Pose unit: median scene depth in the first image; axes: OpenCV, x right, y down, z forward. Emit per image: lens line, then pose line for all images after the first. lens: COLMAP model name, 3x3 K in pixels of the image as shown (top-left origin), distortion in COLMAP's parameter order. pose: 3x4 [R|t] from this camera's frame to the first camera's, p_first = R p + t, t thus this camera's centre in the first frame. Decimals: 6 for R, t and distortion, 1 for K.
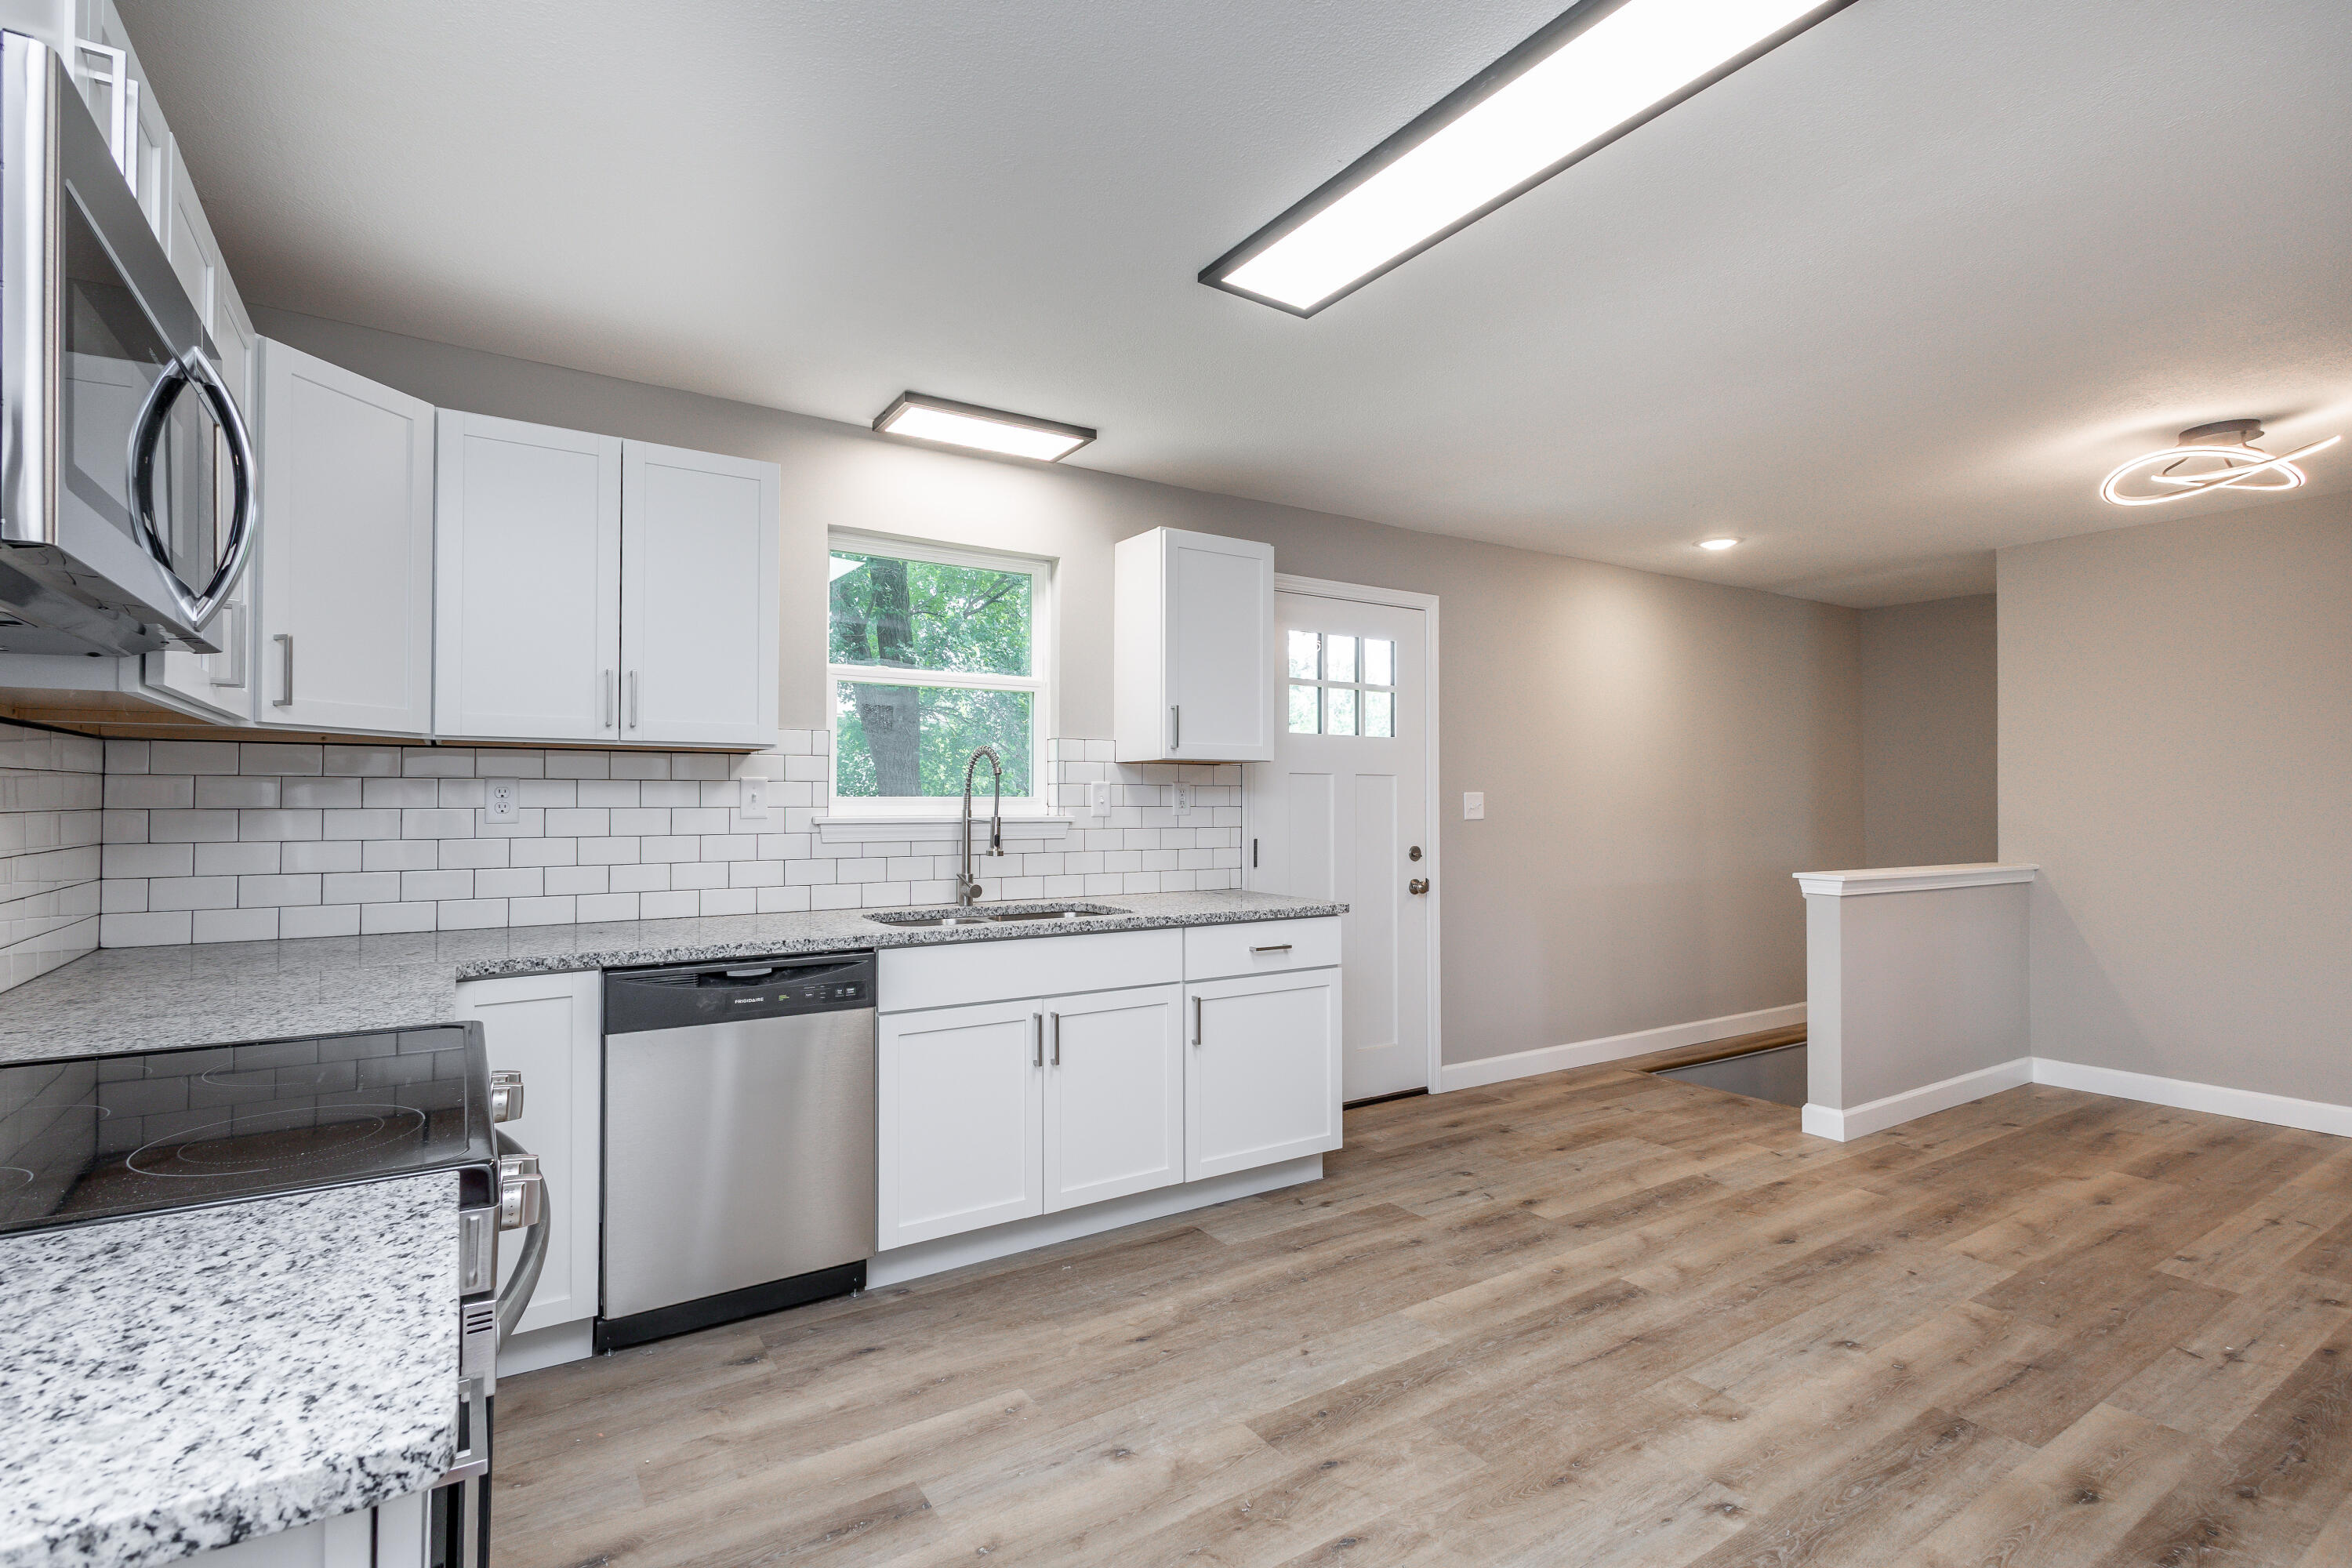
lens RADIAL K [[1097.0, 0, 1152.0], [0, 1097.0, 797.6], [0, 0, 1]] dist [0.020826, -0.008718]
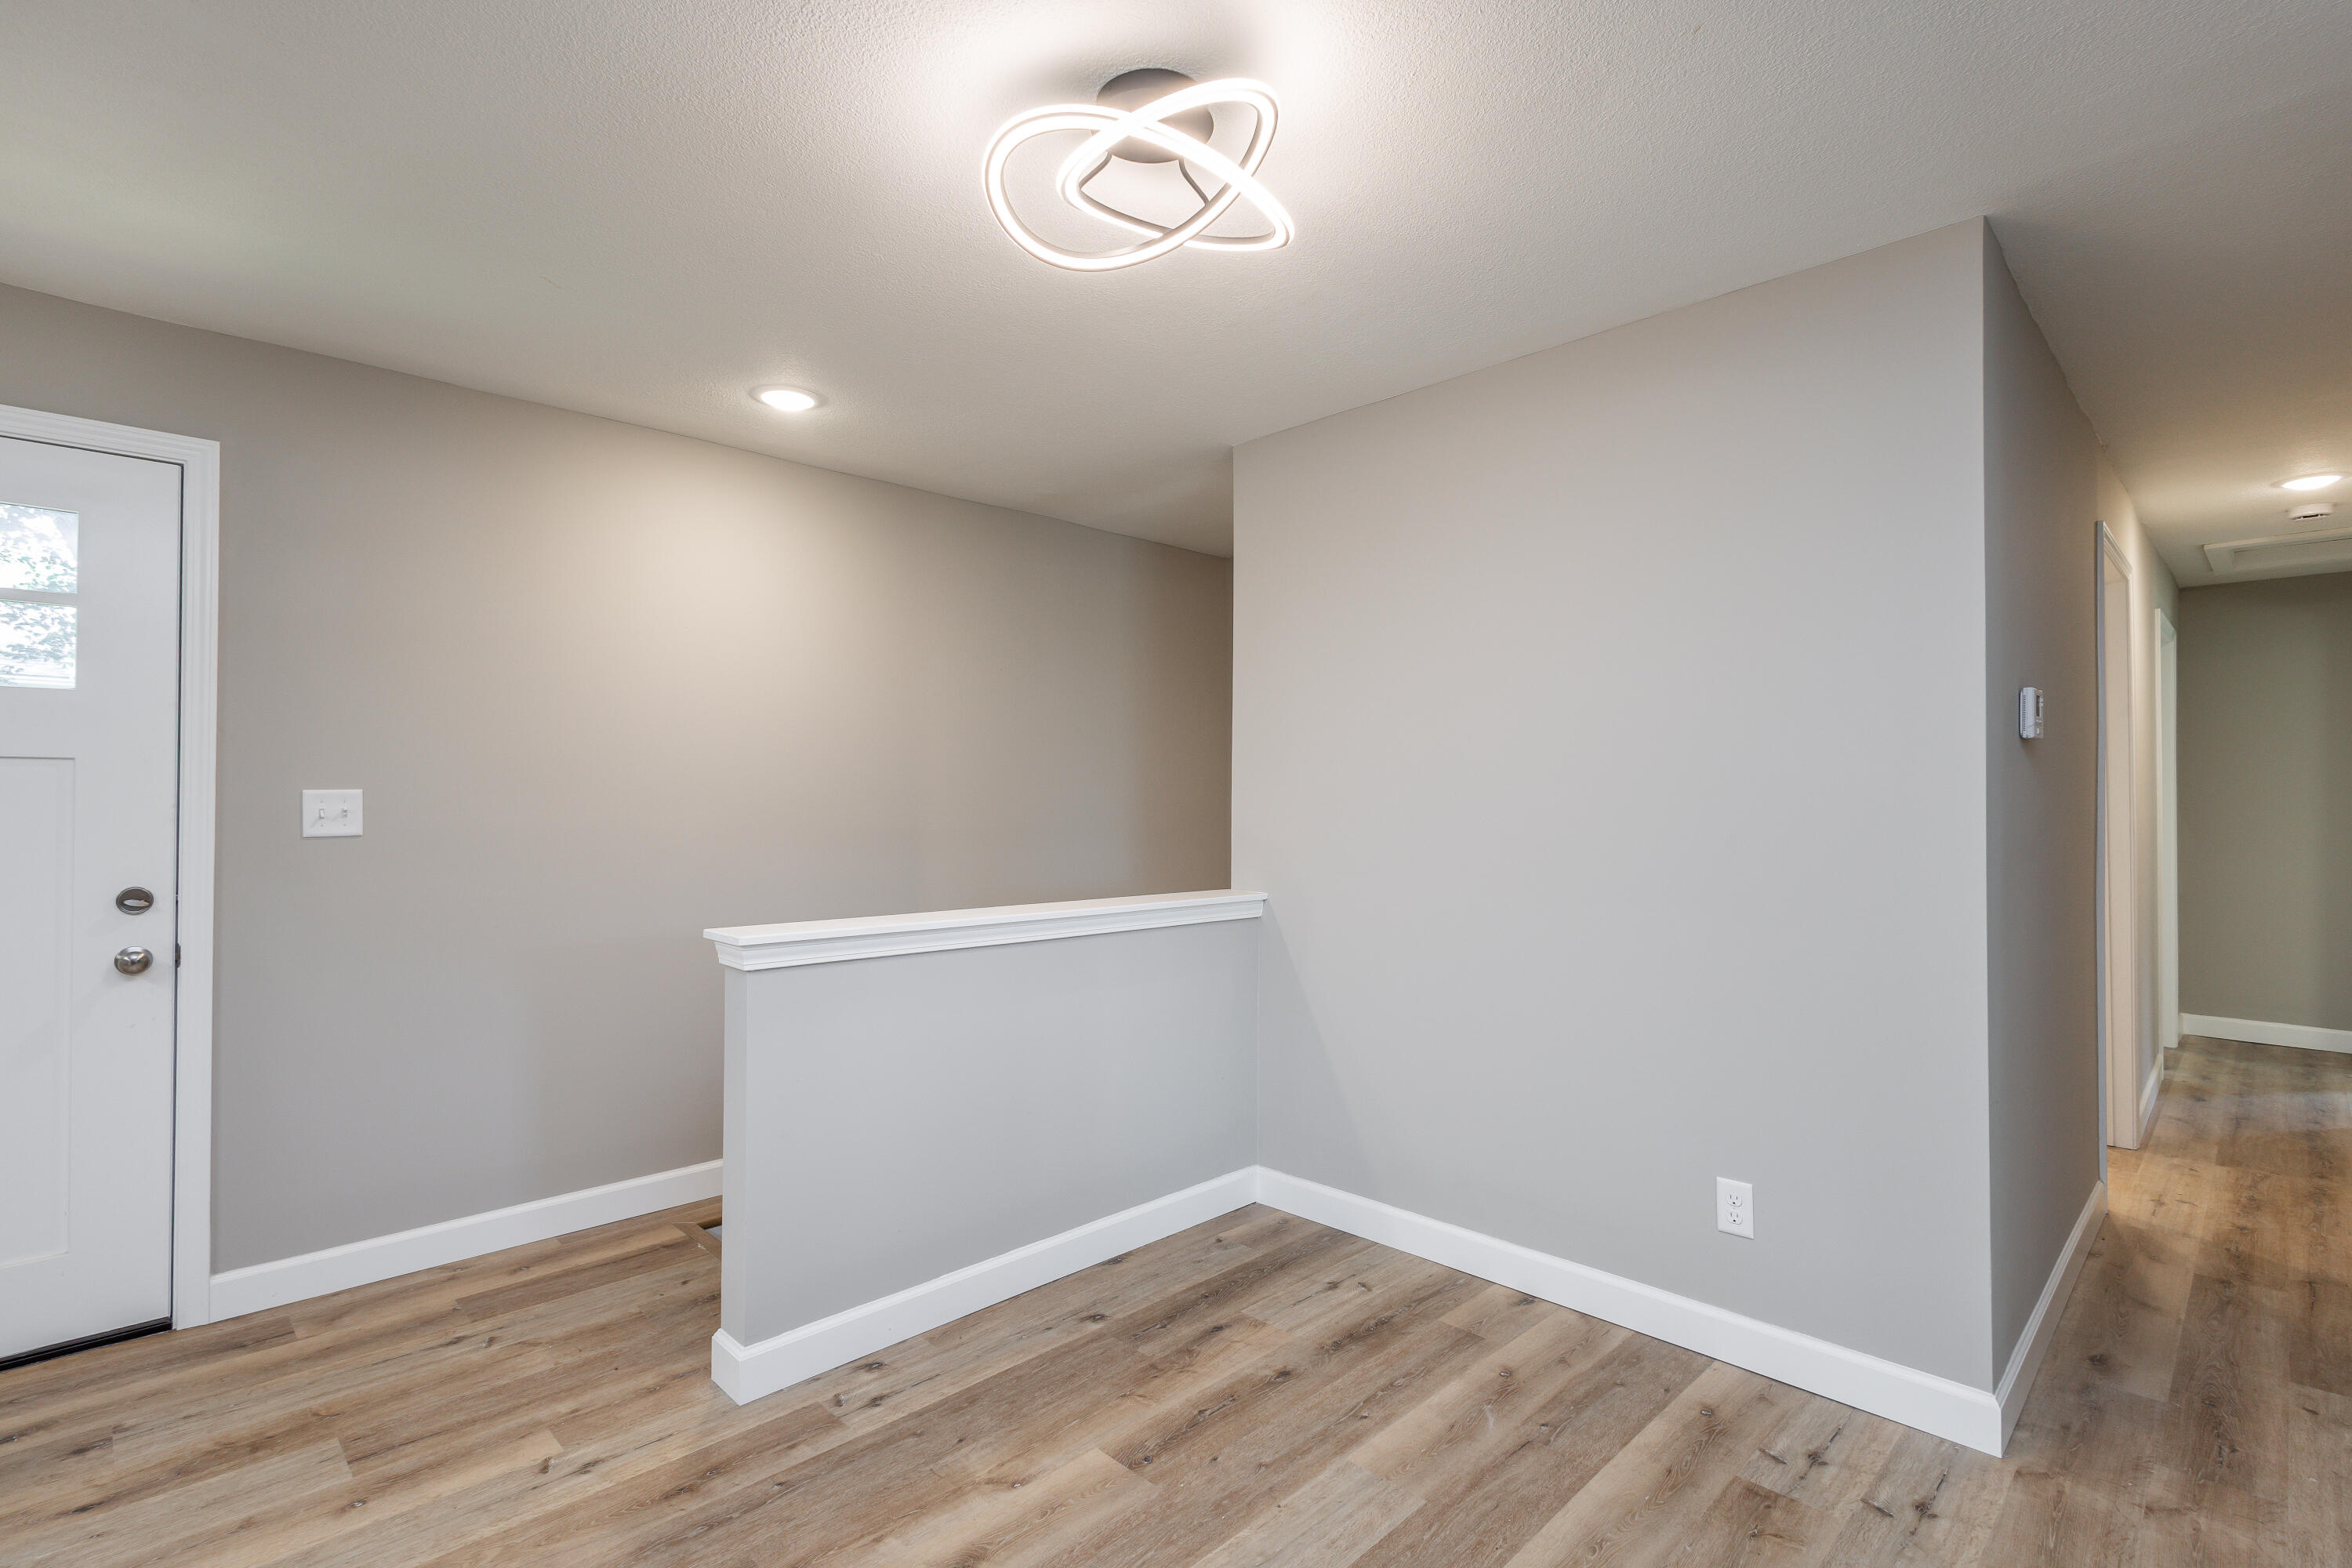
lens RADIAL K [[1097.0, 0, 1156.6], [0, 1097.0, 780.9], [0, 0, 1]] dist [0.020826, -0.008718]
pose [[0.980300, 0.000785, 0.197513, 0.838089], [0.001375, 0.999941, -0.010795, -0.003468], [-0.197509, 0.010853, 0.980241, 0.460634]]
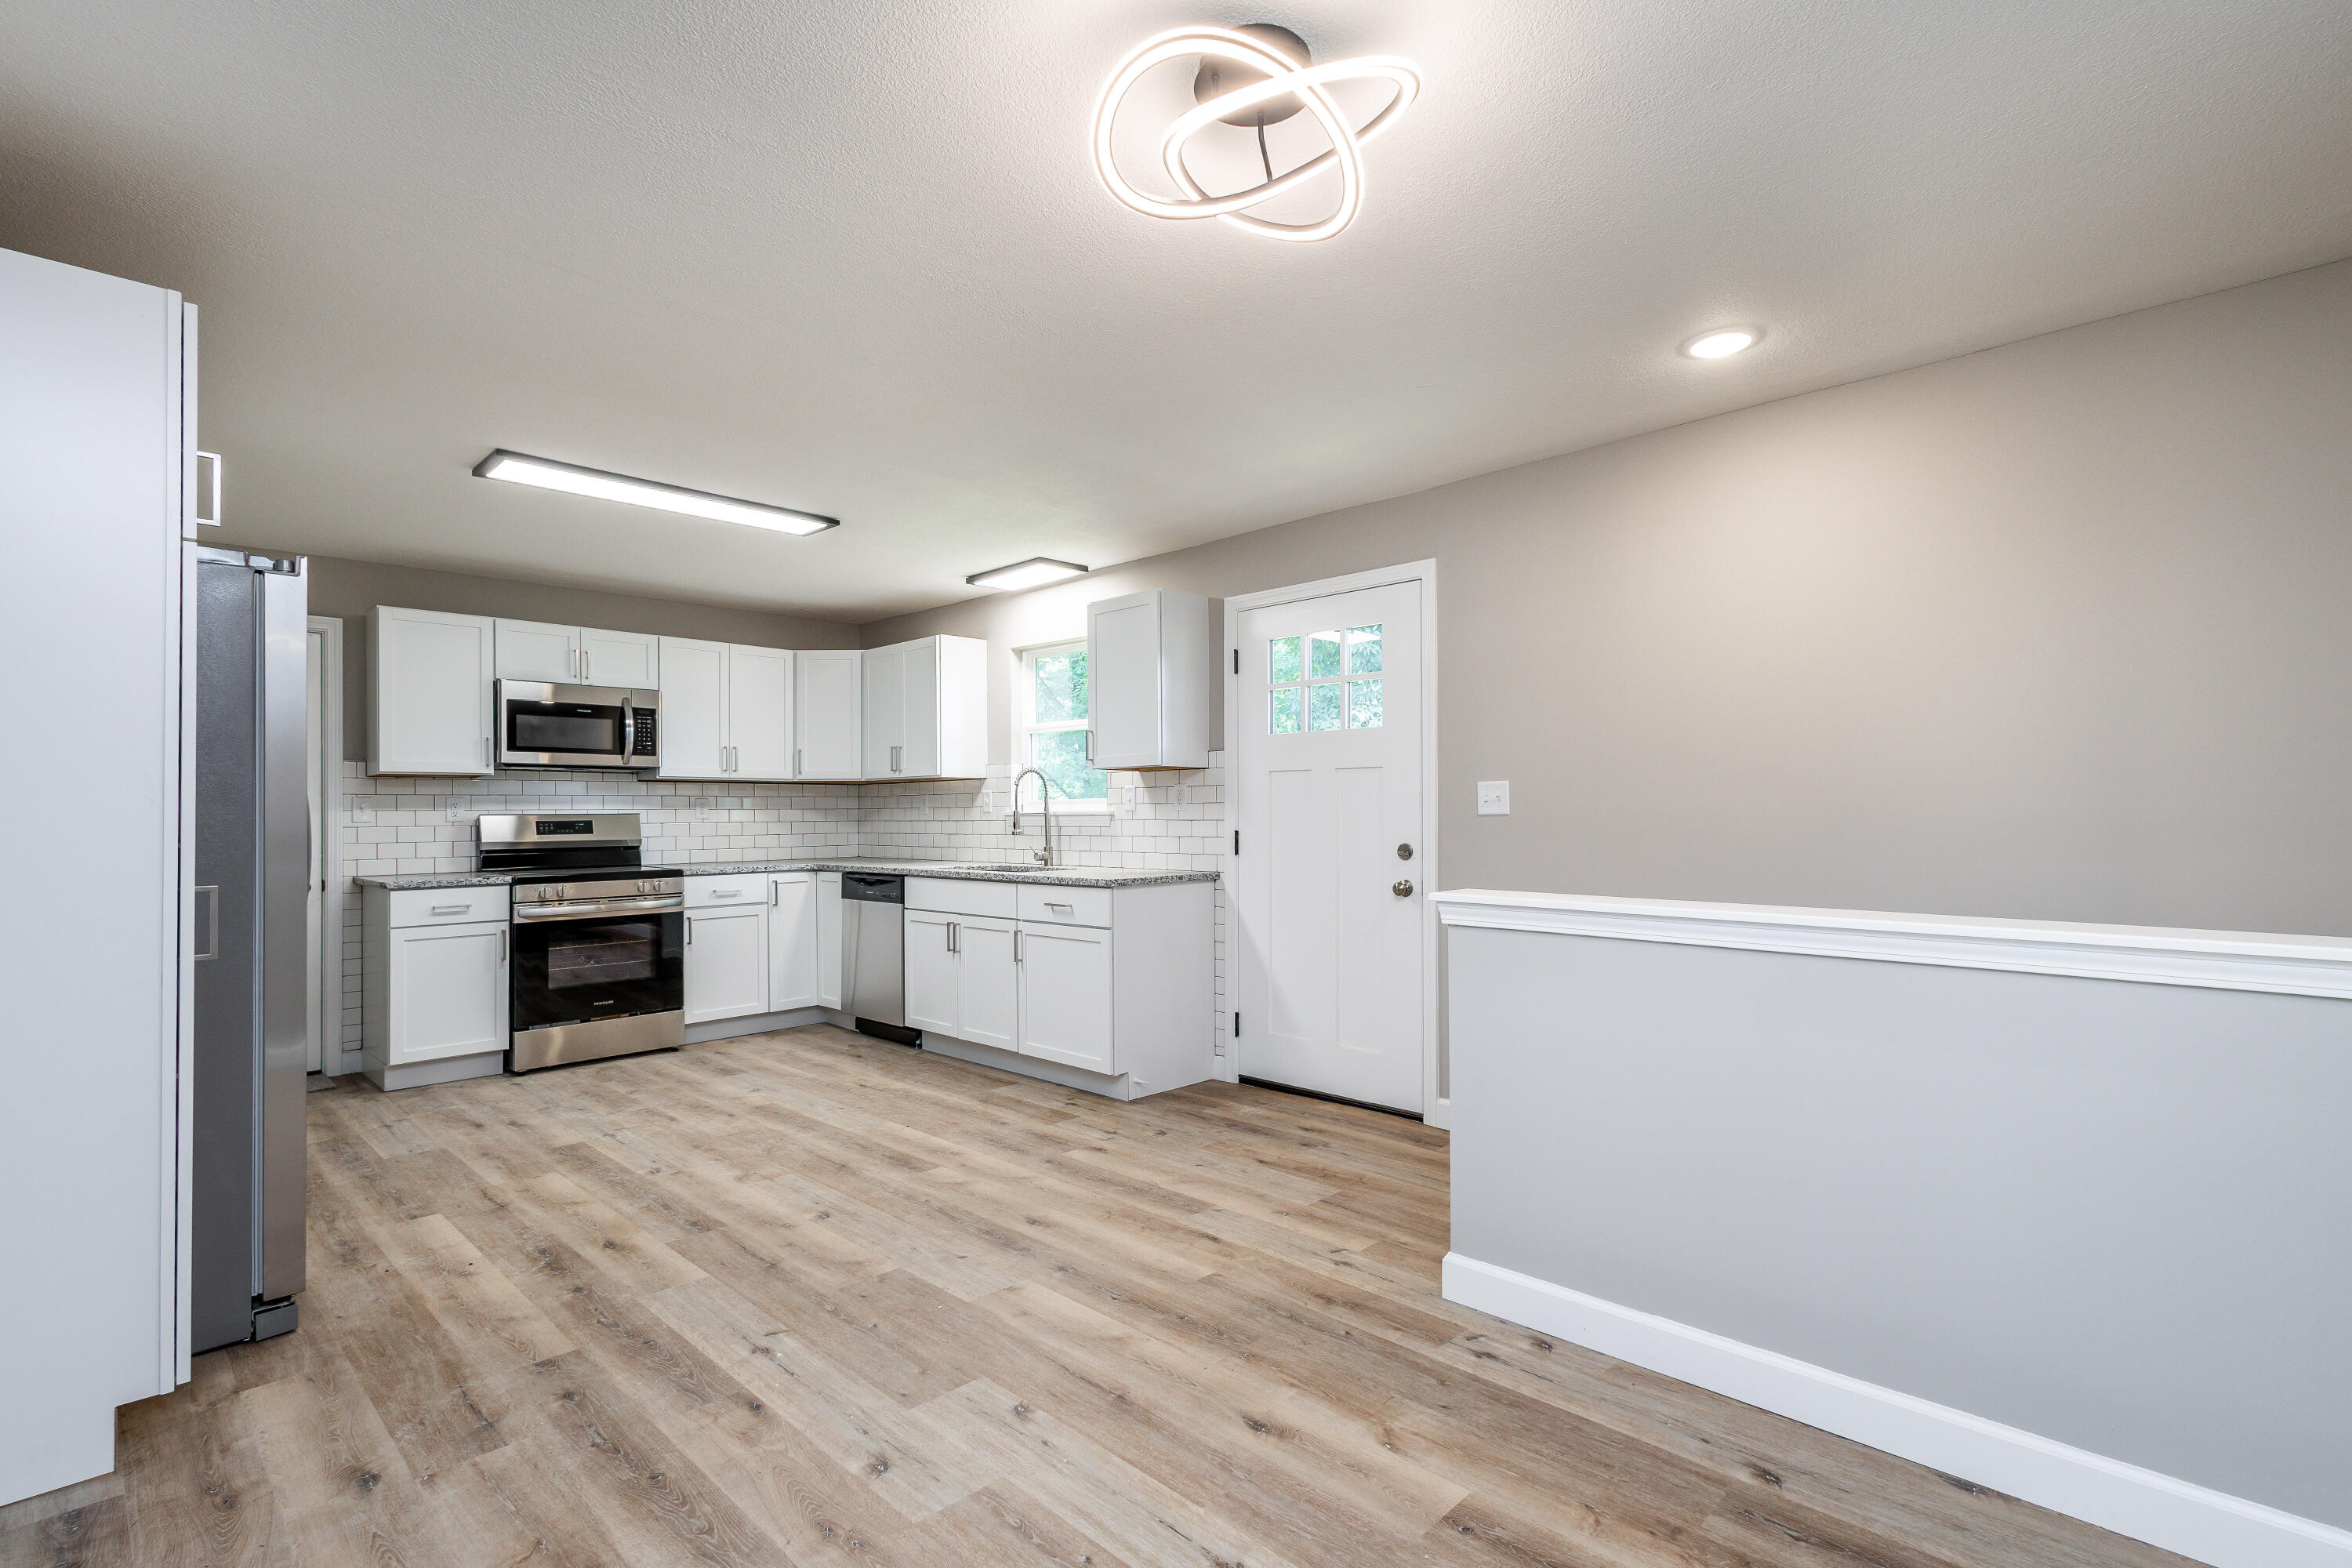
lens RADIAL K [[1097.0, 0, 1189.4], [0, 1097.0, 804.4], [0, 0, 1]] dist [0.020826, -0.008718]
pose [[0.228556, -0.013142, -0.973442, 1.432594], [0.009811, 0.999889, -0.011195, 0.026627], [0.973481, -0.006992, 0.228660, 0.816703]]
